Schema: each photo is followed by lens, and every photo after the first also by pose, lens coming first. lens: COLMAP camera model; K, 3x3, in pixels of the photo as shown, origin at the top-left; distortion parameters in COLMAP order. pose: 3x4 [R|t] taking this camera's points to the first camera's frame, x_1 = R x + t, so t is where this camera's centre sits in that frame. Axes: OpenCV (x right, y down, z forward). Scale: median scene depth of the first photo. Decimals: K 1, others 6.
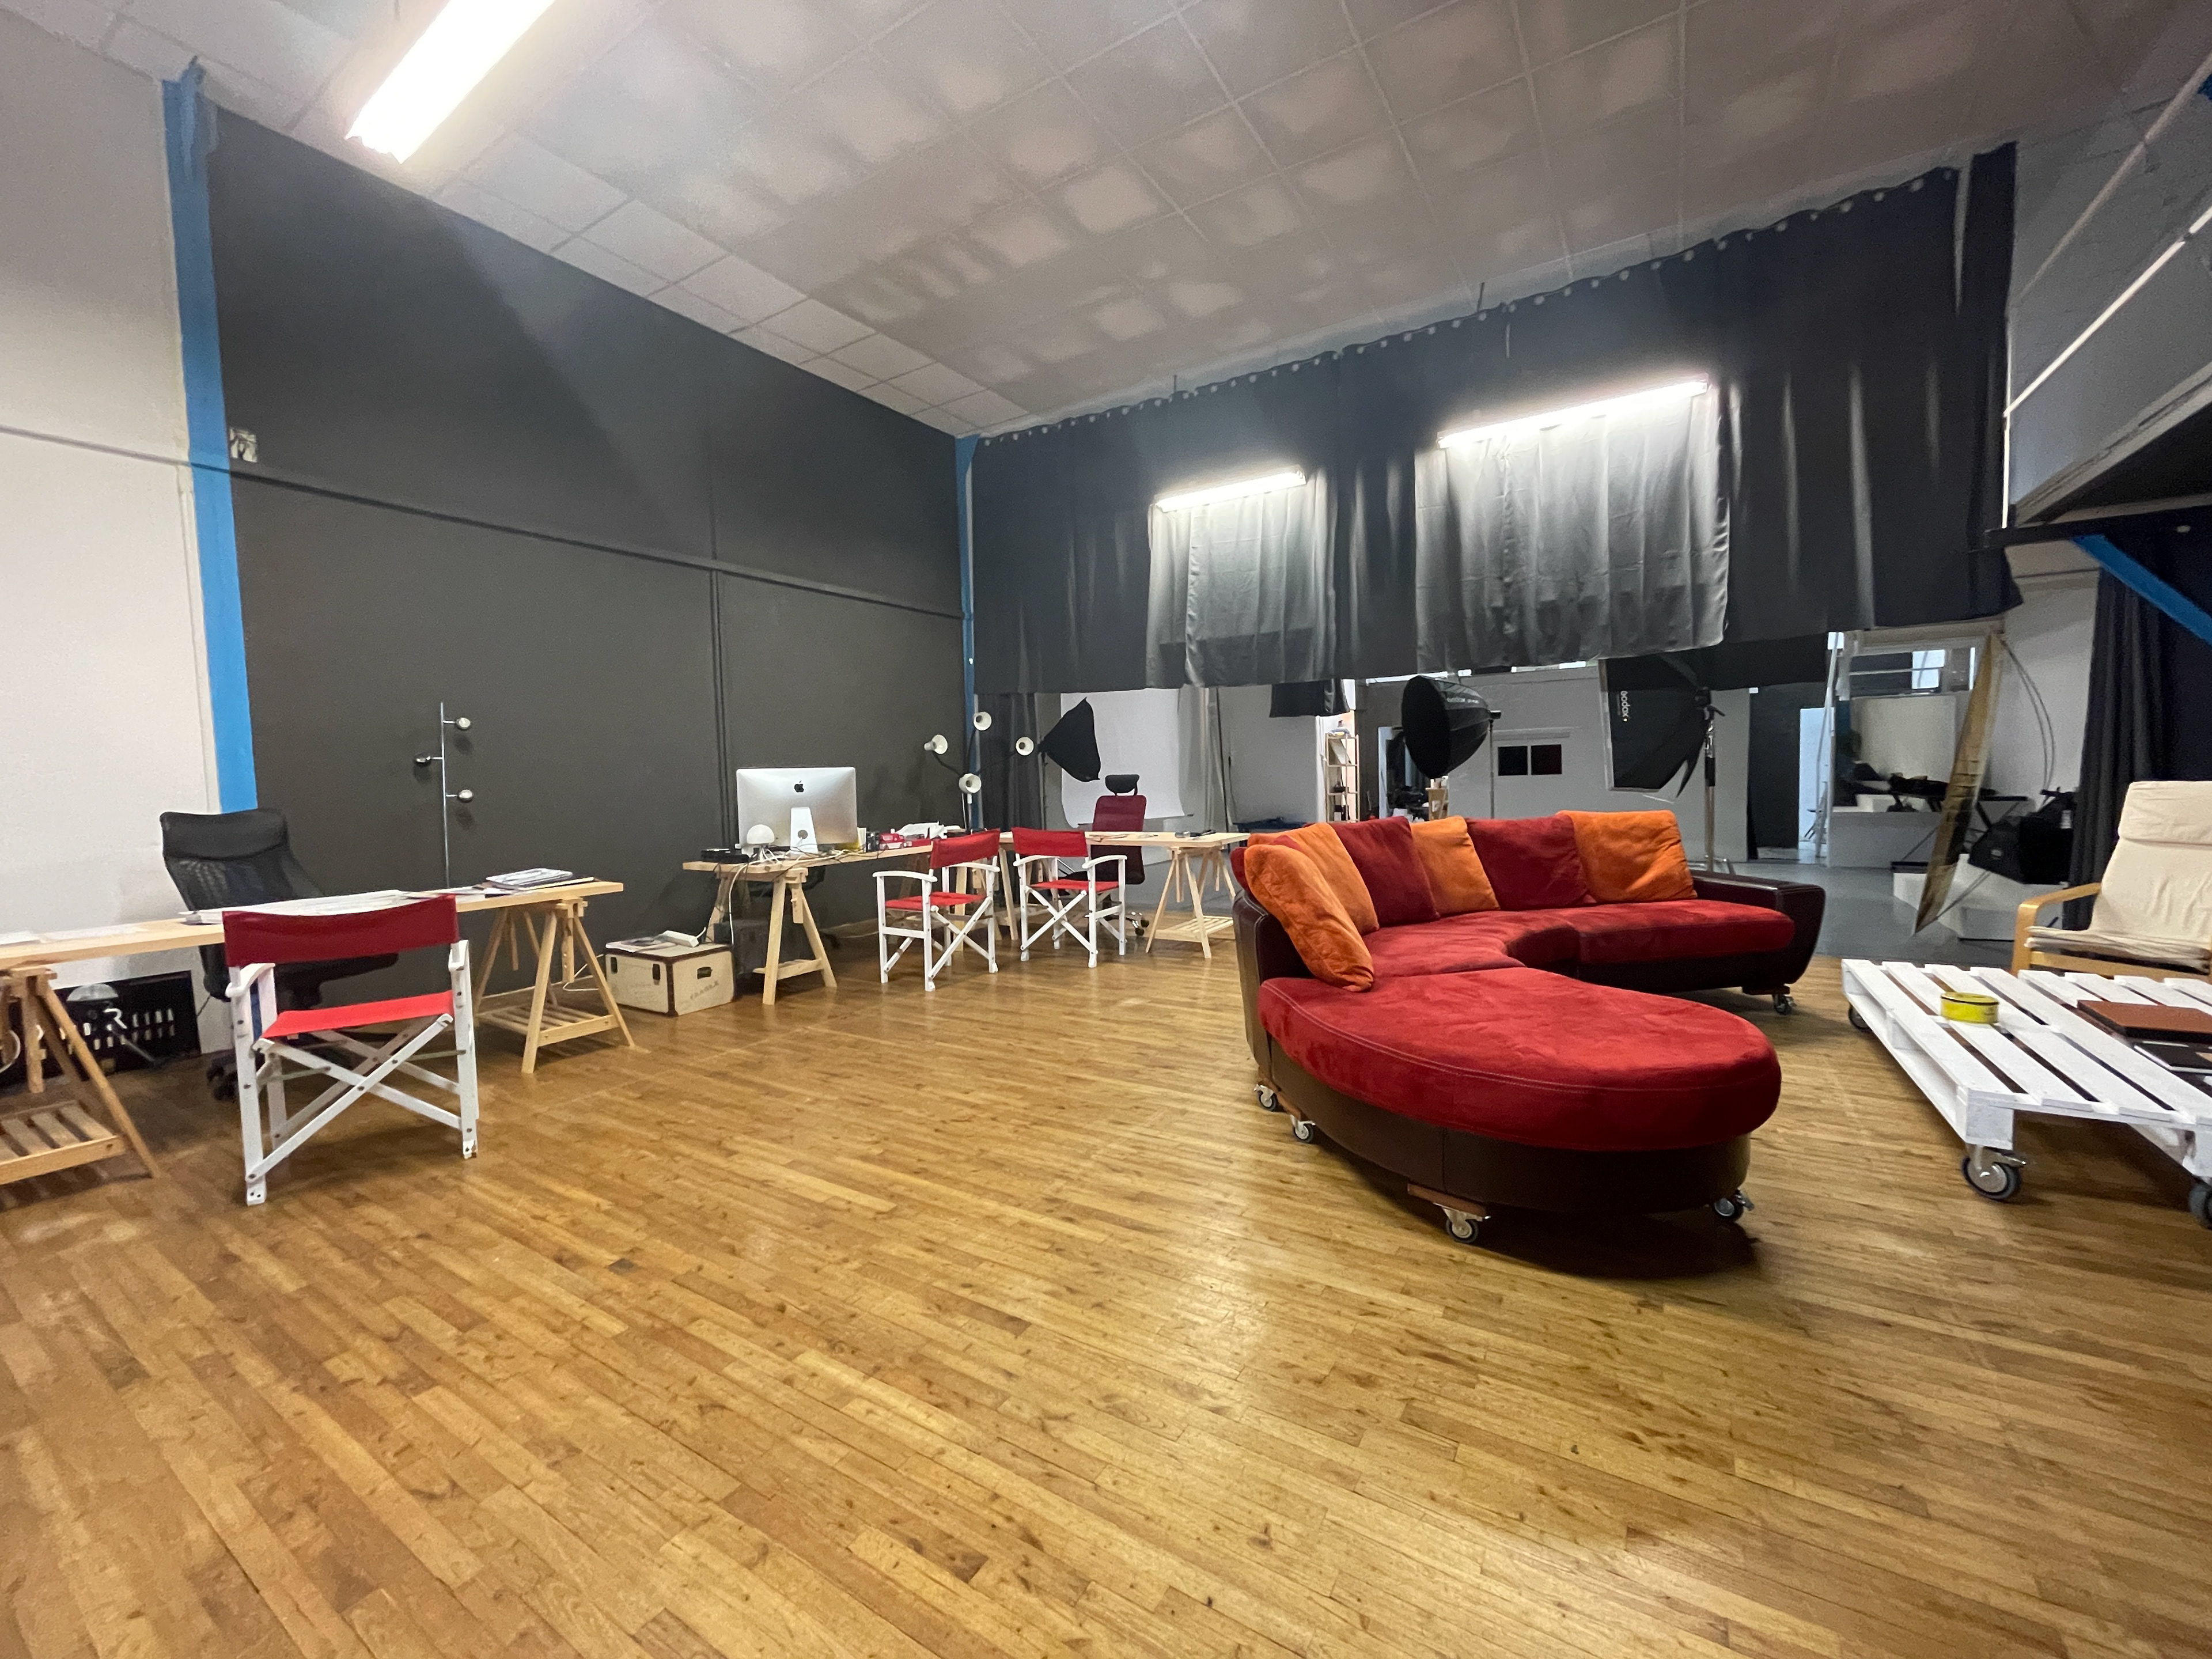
lens RADIAL K [[891.8, 0, 1101.2], [0, 891.8, 814.4], [0, 0, 1]] dist [0.001183, 0.000019]
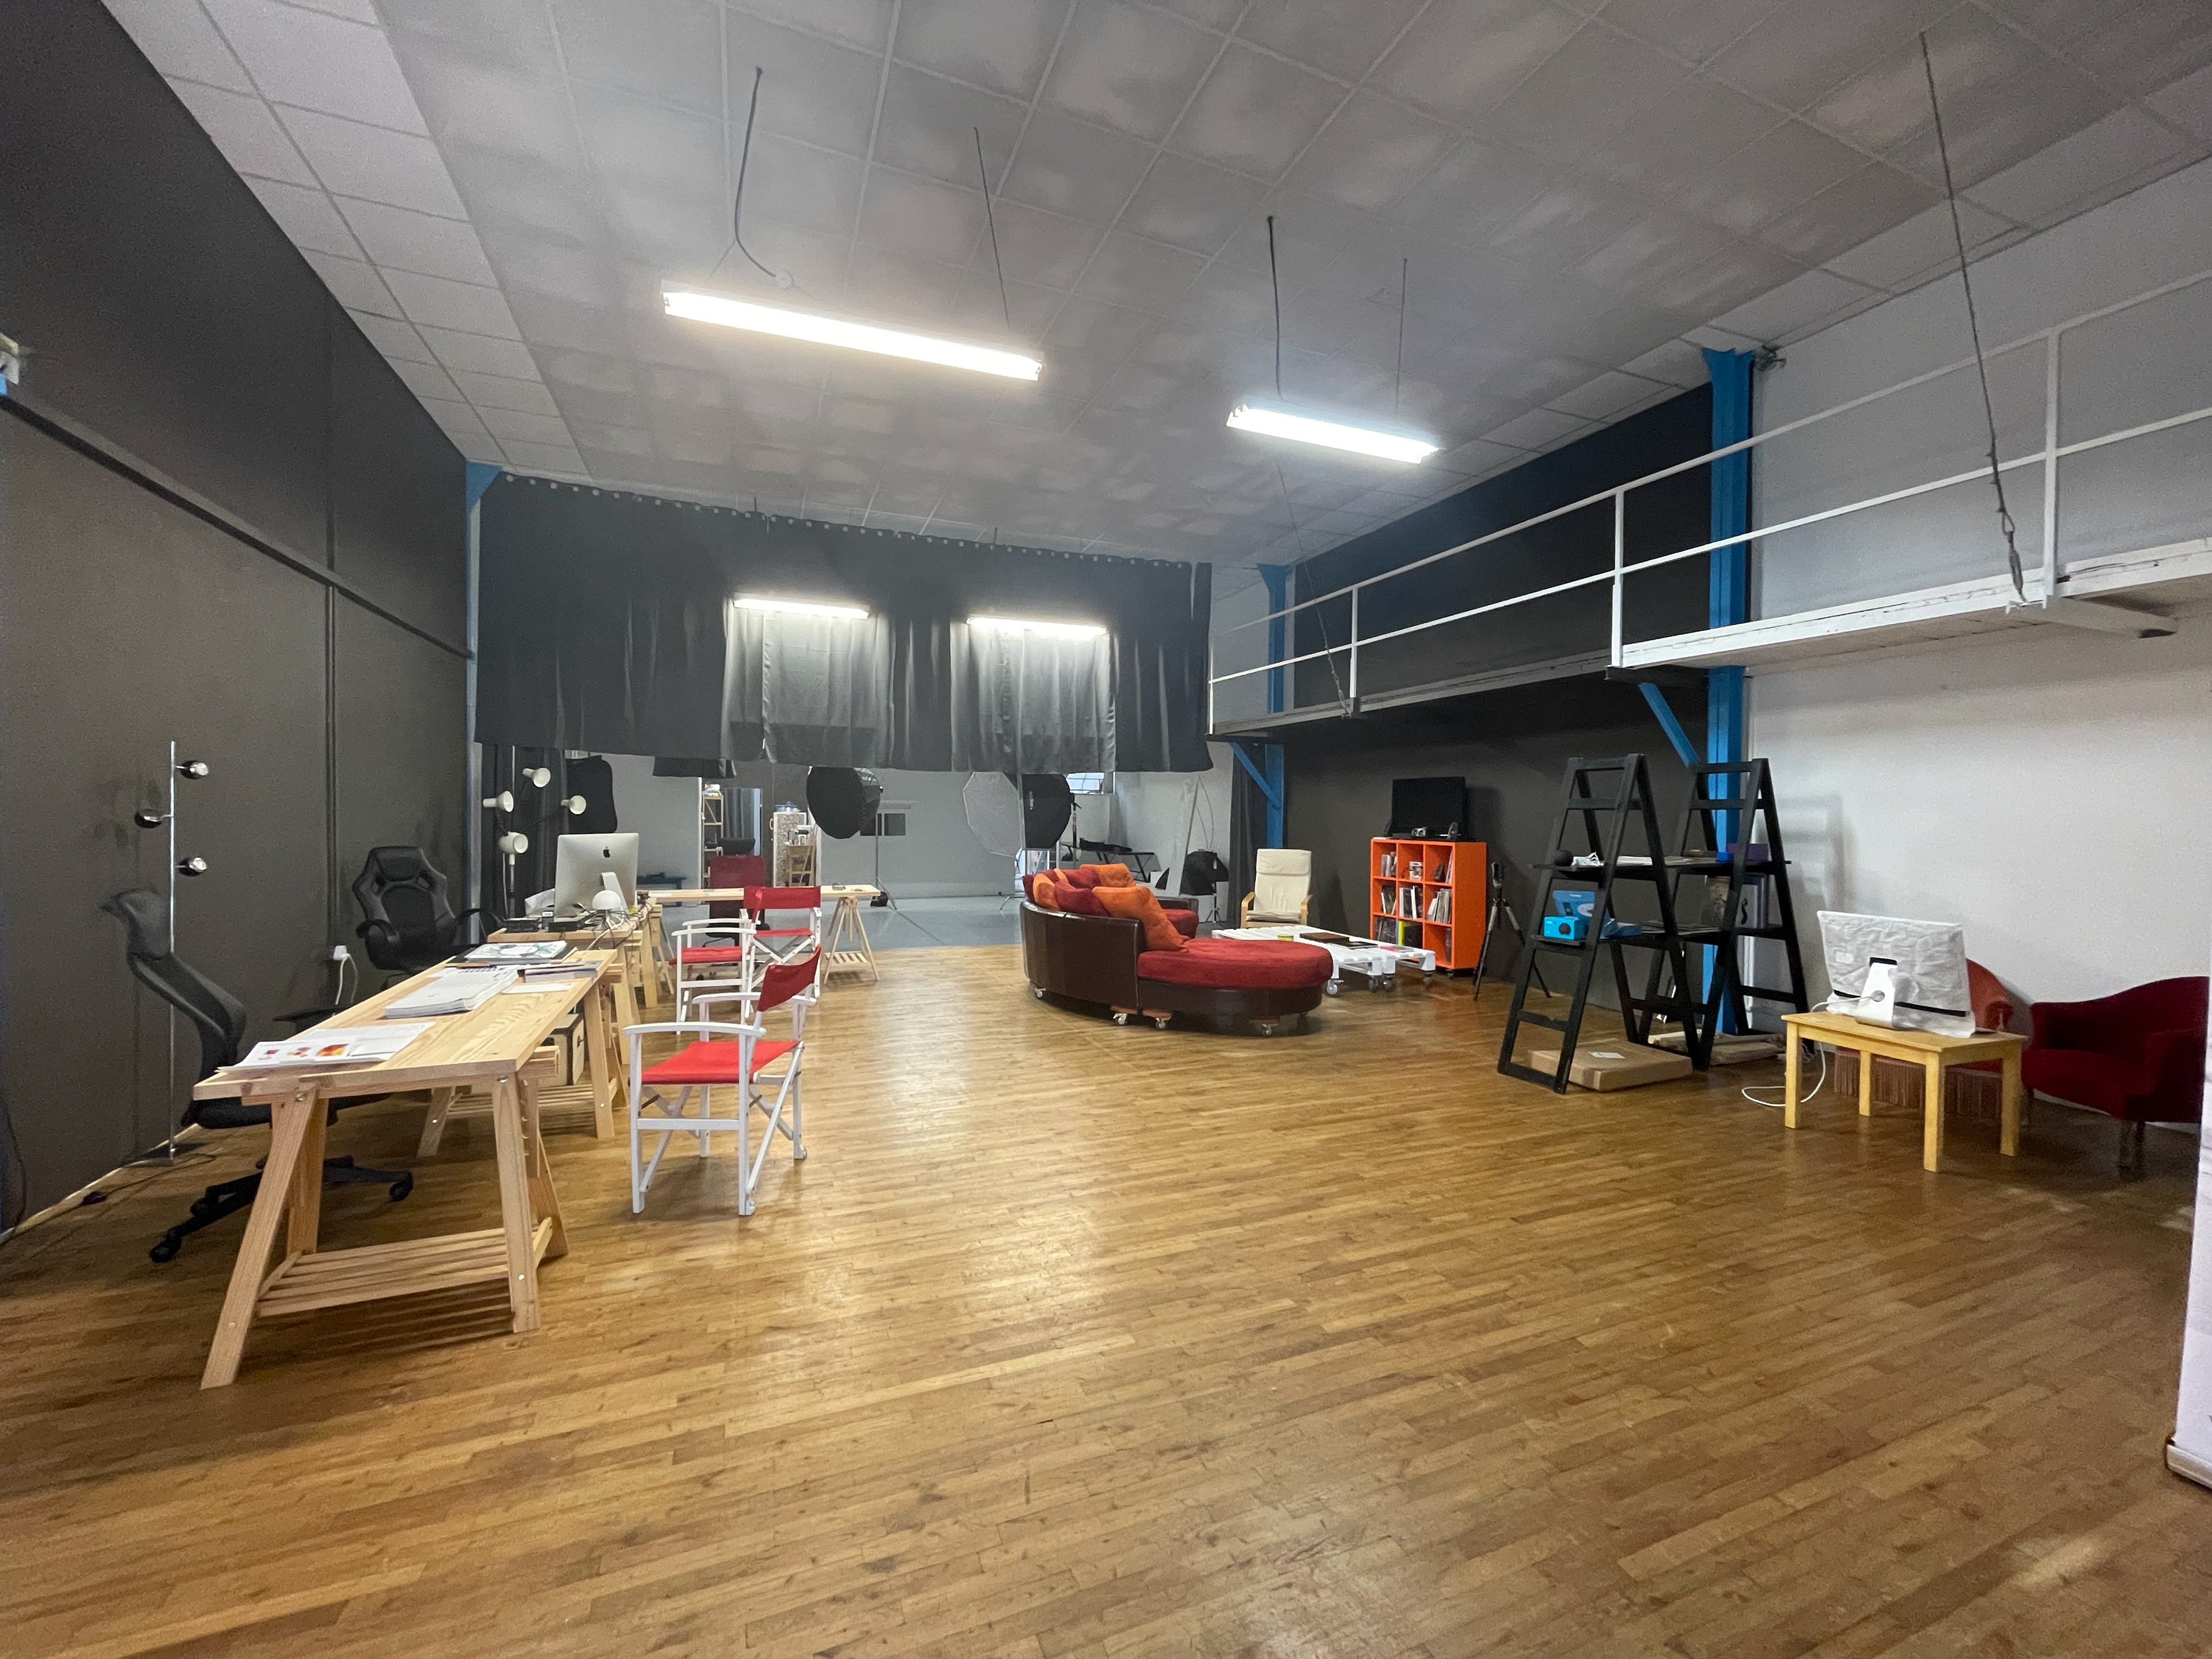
lens RADIAL K [[878.5, 0, 1106.0], [0, 878.5, 829.5], [0, 0, 1]] dist [-0.000278, -0.000204]
pose [[0.582978, 0.017729, 0.812294, -0.695159], [0.013501, 0.999412, -0.031503, -0.015187], [-0.812375, 0.029332, 0.582397, -0.039068]]
